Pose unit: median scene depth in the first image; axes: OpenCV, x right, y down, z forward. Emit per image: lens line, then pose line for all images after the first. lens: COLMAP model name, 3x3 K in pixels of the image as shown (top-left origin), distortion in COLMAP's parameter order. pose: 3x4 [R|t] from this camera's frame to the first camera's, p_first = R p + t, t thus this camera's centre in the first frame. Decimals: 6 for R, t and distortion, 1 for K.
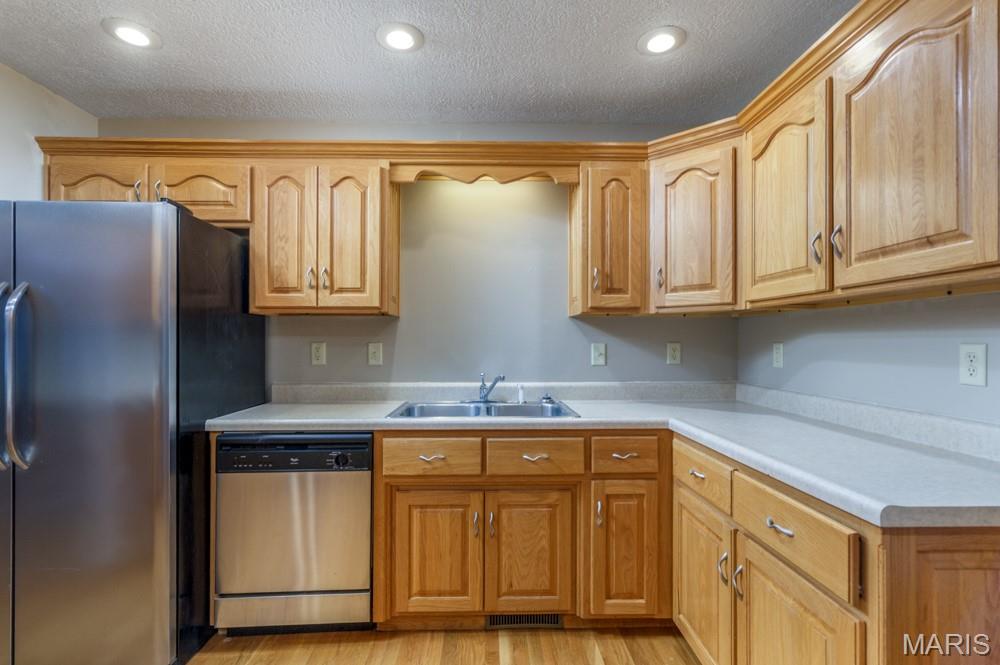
lens RADIAL K [[479.7, 0, 499.2], [0, 479.7, 335.4], [0, 0, 1]] dist [-0.000742, 0.000012]
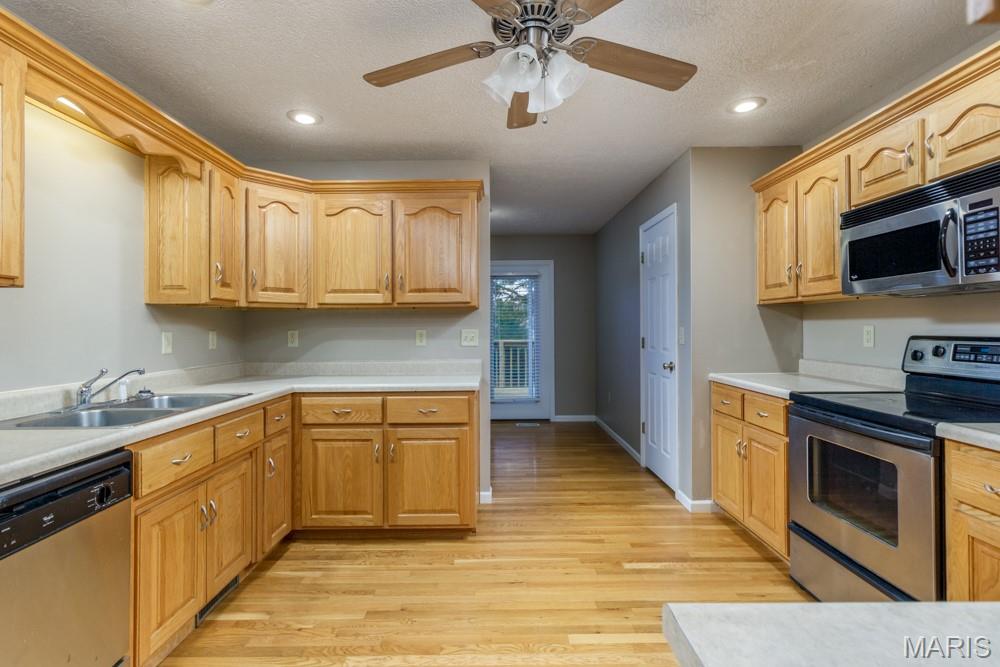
lens RADIAL K [[480.1, 0, 499.6], [0, 480.1, 321.6], [0, 0, 1]] dist [0.001279, 0.000393]
pose [[0.014974, 0.013315, 0.999799, -1.026687], [-0.005471, 0.999897, -0.013234, 0.005528], [-0.999873, -0.005271, 0.015045, 0.387430]]
